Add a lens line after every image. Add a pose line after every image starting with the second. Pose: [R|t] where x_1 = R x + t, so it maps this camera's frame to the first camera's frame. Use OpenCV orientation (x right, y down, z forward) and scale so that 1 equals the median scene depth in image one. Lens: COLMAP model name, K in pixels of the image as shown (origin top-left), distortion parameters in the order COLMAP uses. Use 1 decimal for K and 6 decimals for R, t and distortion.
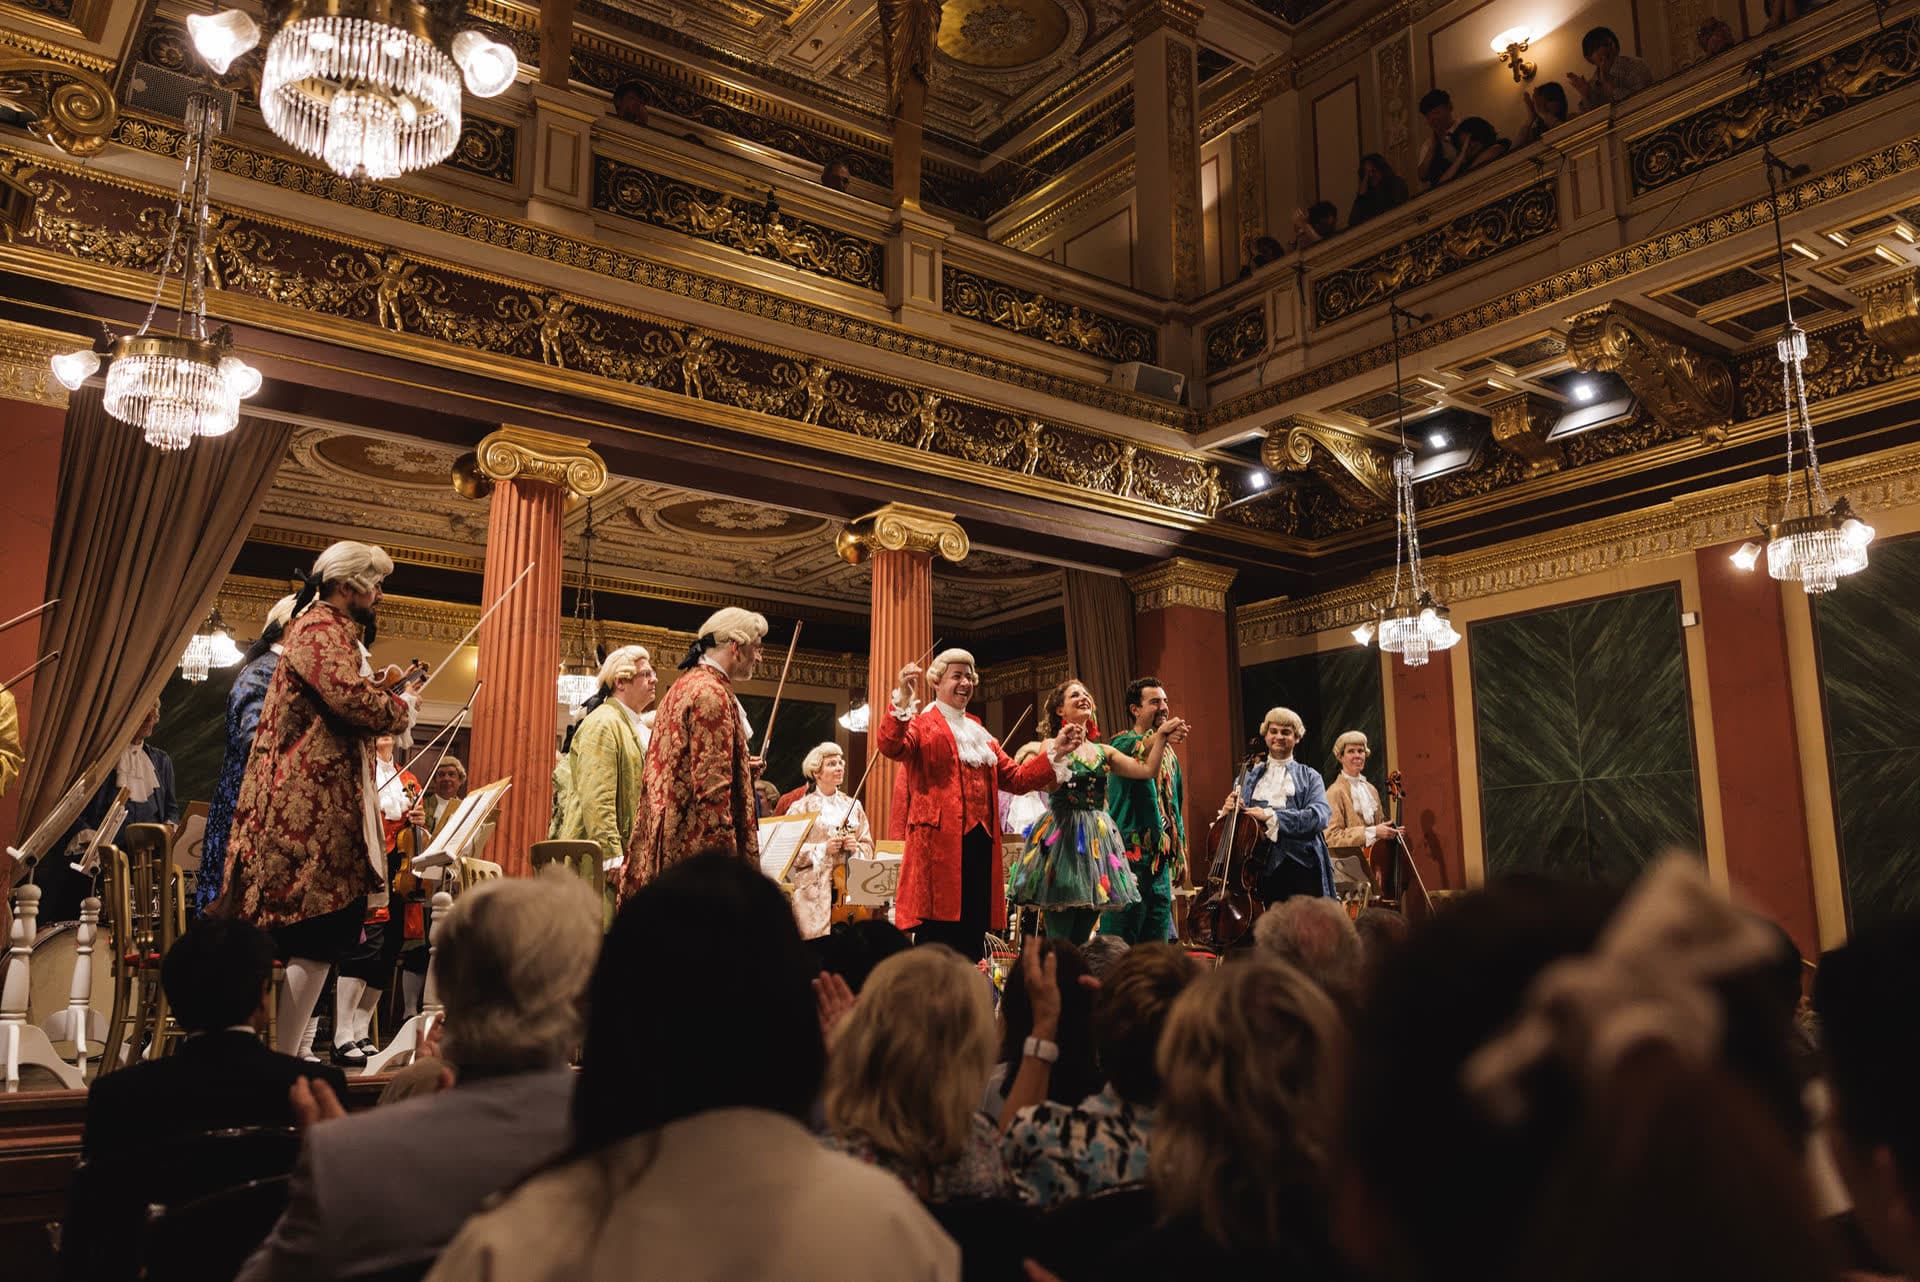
lens RADIAL K [[1539.5, 0, 960.0], [0, 1539.5, 641.0], [0, 0, 1]] dist [0.001907, -0.007920]
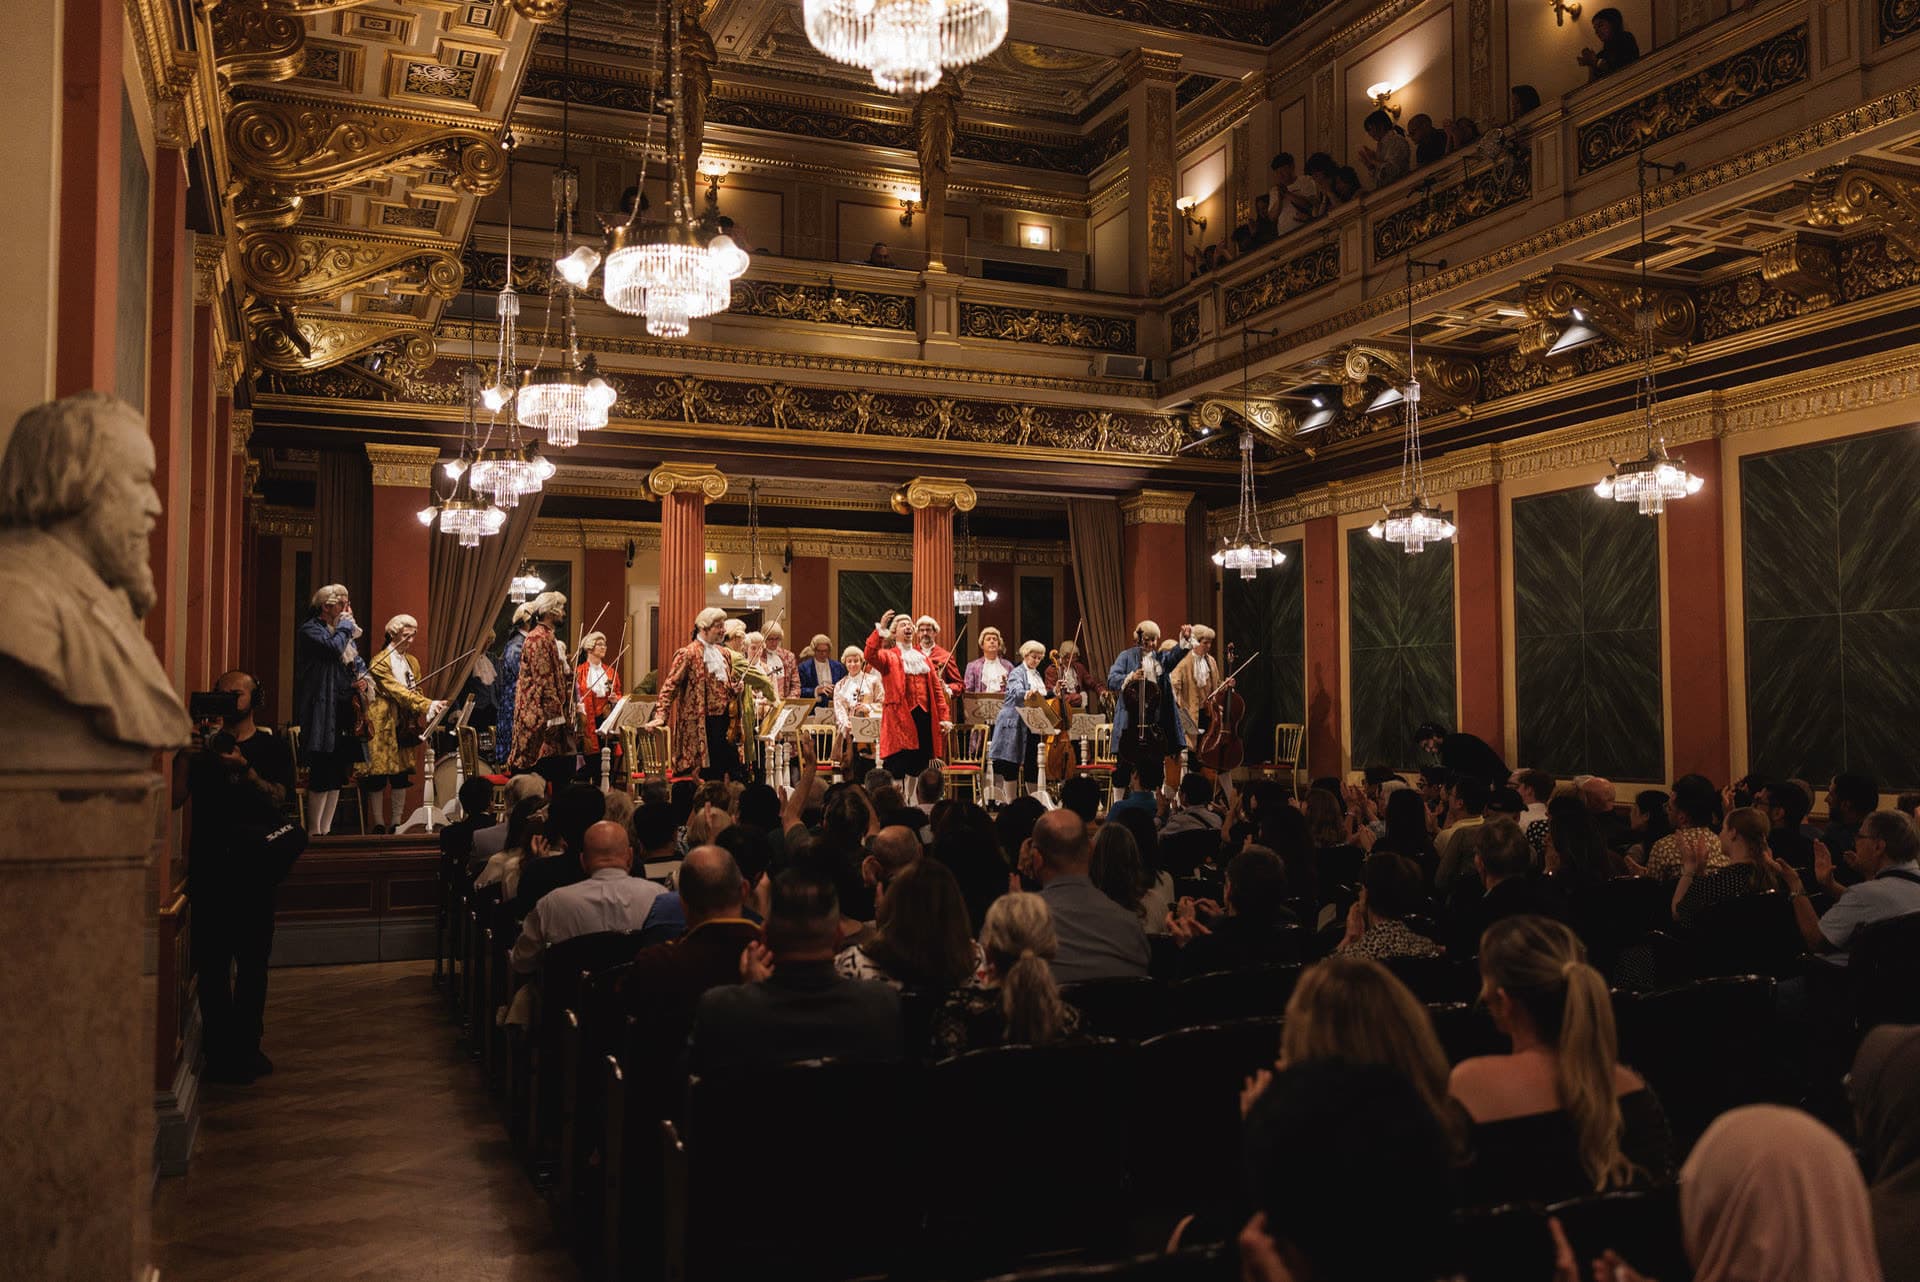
lens RADIAL K [[1615.6, 0, 960.0], [0, 1615.6, 641.0], [0, 0, 1]] dist [-0.000452, -0.002616]
pose [[0.970709, -0.014418, -0.239825, 0.368394], [0.049634, 0.988699, 0.141457, -0.149449], [0.235075, -0.149217, 0.960455, -0.548697]]
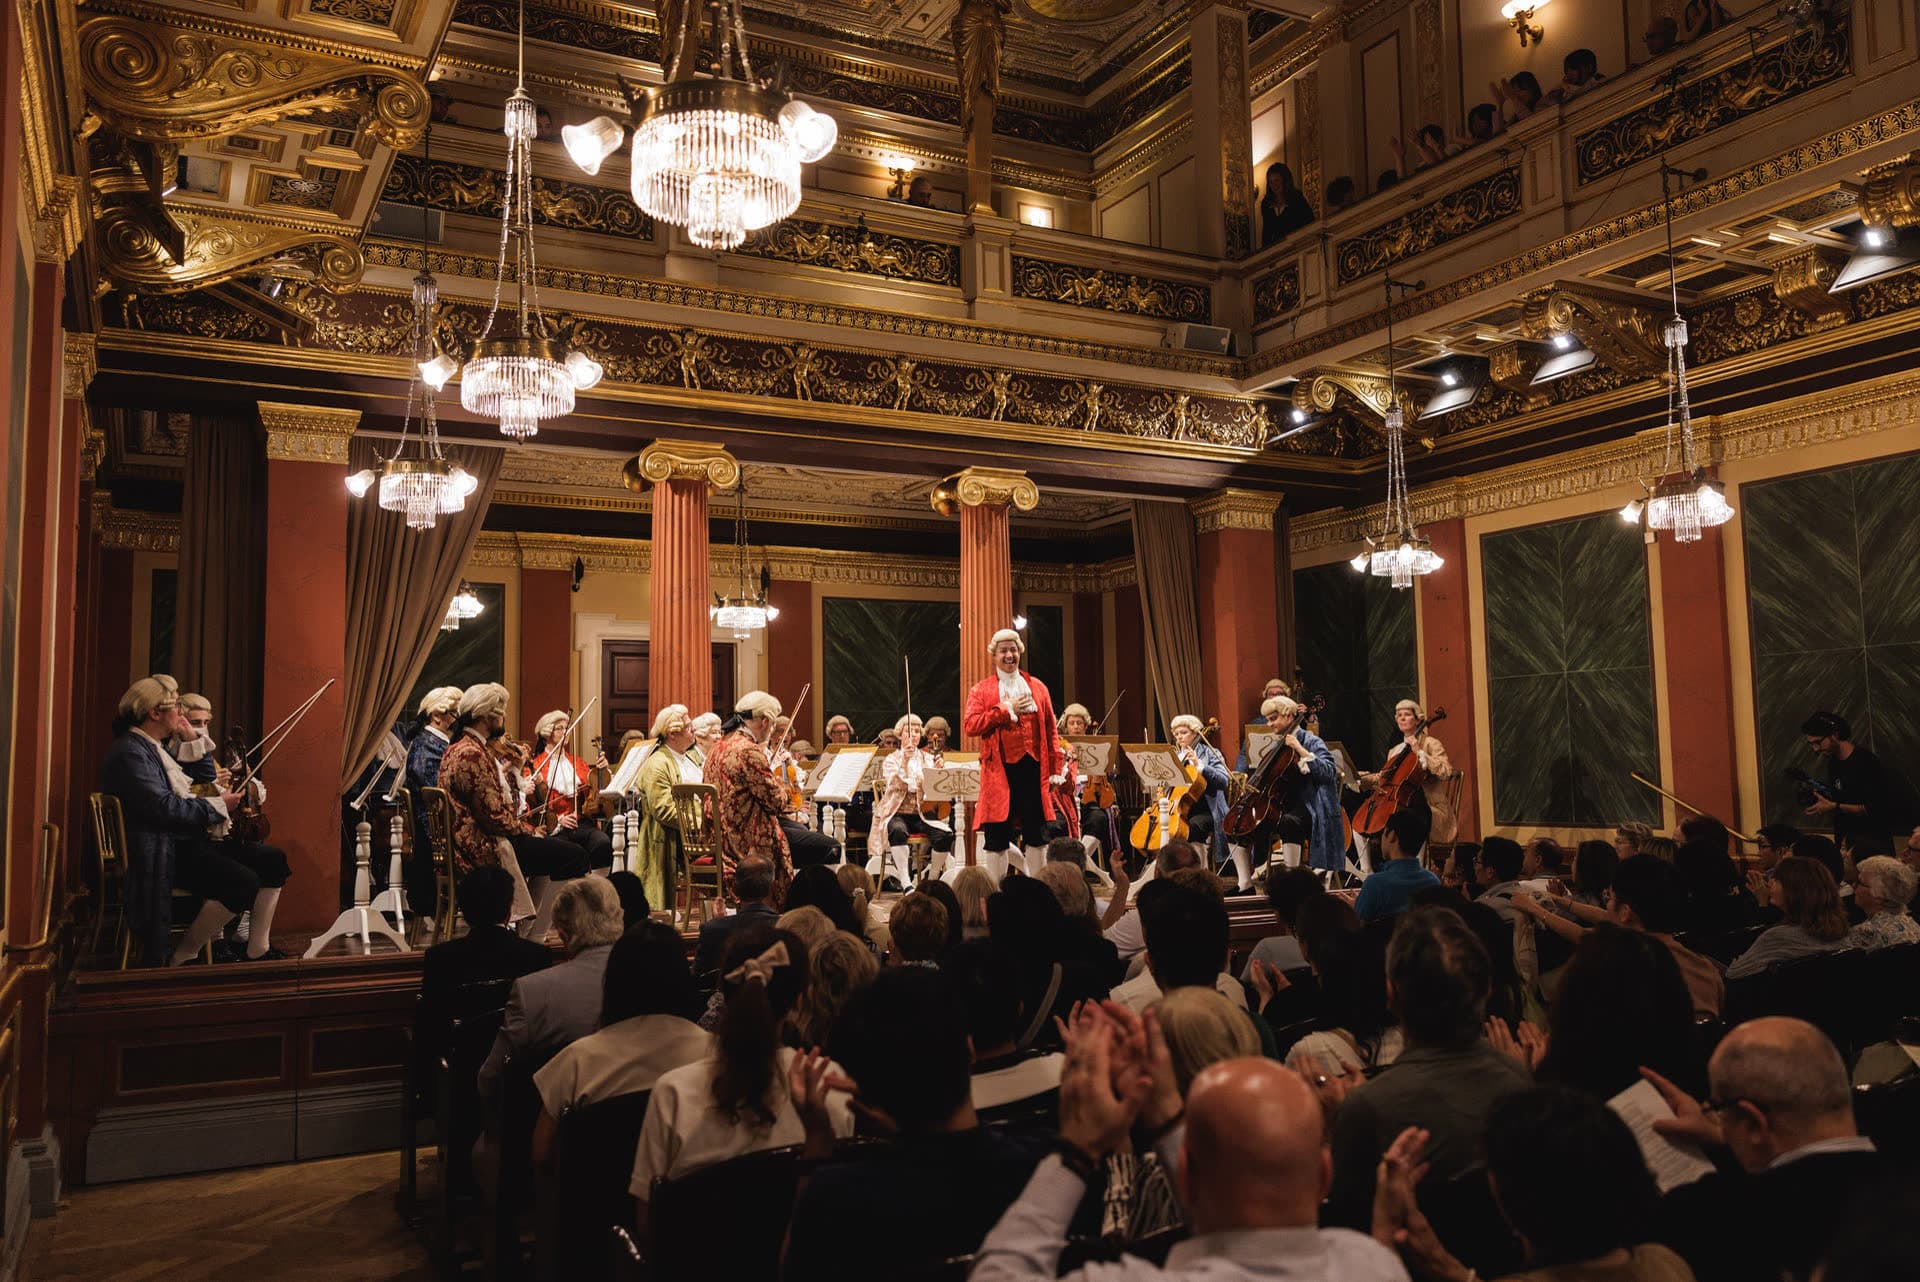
lens RADIAL K [[1539.5, 0, 960.0], [0, 1539.5, 641.0], [0, 0, 1]] dist [0.001907, -0.007920]
pose [[0.989423, -0.029652, -0.141993, 0.113709], [0.045332, 0.993062, 0.108502, -0.082802], [0.137790, -0.113791, 0.983903, -0.220945]]
